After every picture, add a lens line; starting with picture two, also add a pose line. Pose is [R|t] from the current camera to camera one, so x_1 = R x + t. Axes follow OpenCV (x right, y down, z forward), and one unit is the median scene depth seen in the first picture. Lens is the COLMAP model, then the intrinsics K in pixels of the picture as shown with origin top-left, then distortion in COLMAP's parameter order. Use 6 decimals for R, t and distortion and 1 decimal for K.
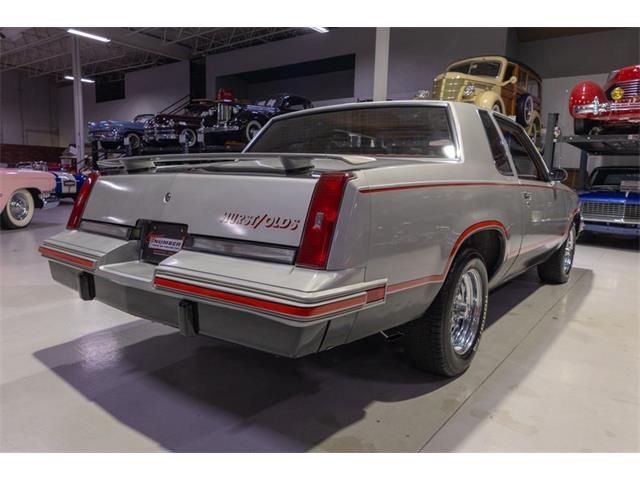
lens RADIAL K [[456.1, 0, 316.9], [0, 456.1, 237.9], [0, 0, 1]] dist [0.002437, -0.002993]
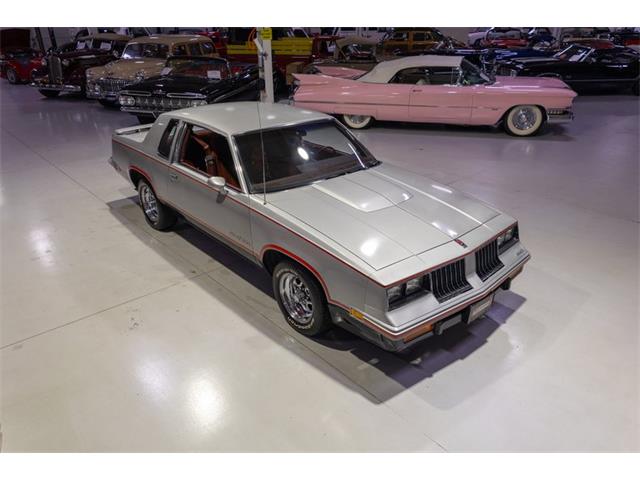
lens RADIAL K [[481.5, 0, 317.9], [0, 481.5, 238.1], [0, 0, 1]] dist [0.047657, -0.008346]
pose [[-0.198379, 0.392472, -0.898116, 0.748405], [-0.123553, 0.899004, 0.420150, -0.255273], [0.972307, 0.194314, -0.129852, 0.663176]]
